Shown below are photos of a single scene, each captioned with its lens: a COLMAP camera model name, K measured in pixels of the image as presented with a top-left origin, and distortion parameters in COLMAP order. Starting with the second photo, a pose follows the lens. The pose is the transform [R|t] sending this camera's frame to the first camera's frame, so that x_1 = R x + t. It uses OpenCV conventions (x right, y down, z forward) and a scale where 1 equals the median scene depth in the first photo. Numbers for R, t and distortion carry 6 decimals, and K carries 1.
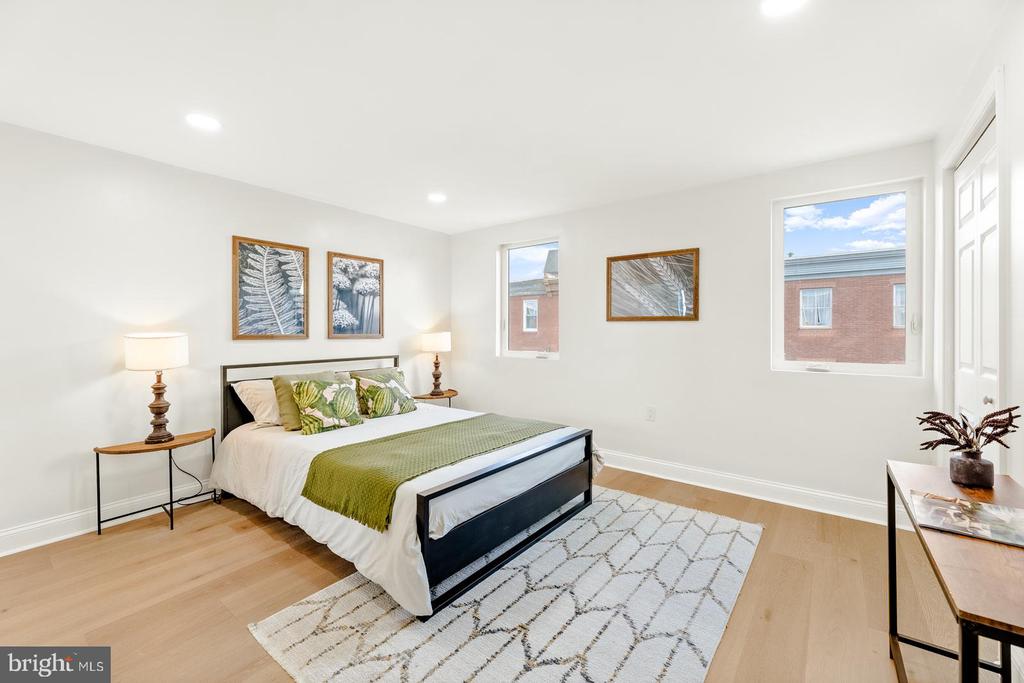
lens RADIAL K [[423.1, 0, 513.1], [0, 423.1, 320.9], [0, 0, 1]] dist [0.001229, 0.000043]
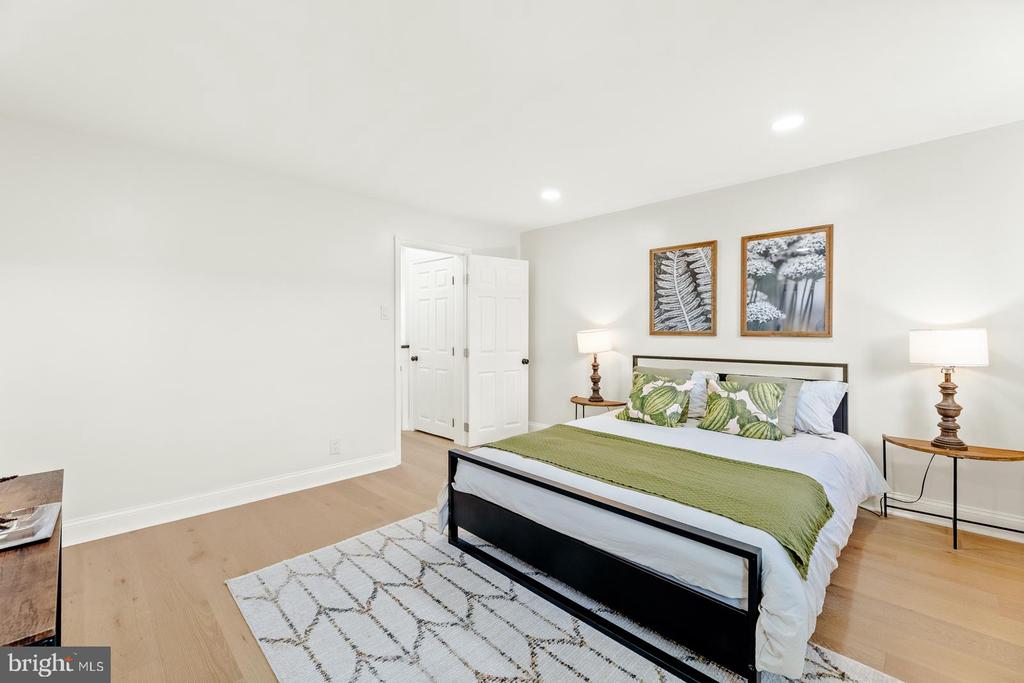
lens RADIAL K [[408.8, 0, 491.5], [0, 408.8, 330.1], [0, 0, 1]] dist [-0.016206, -0.000059]
pose [[-0.143480, 0.007444, -0.989625, 0.513672], [0.032853, 0.999456, 0.002755, 0.010877], [0.989108, -0.032117, -0.143646, 0.646045]]
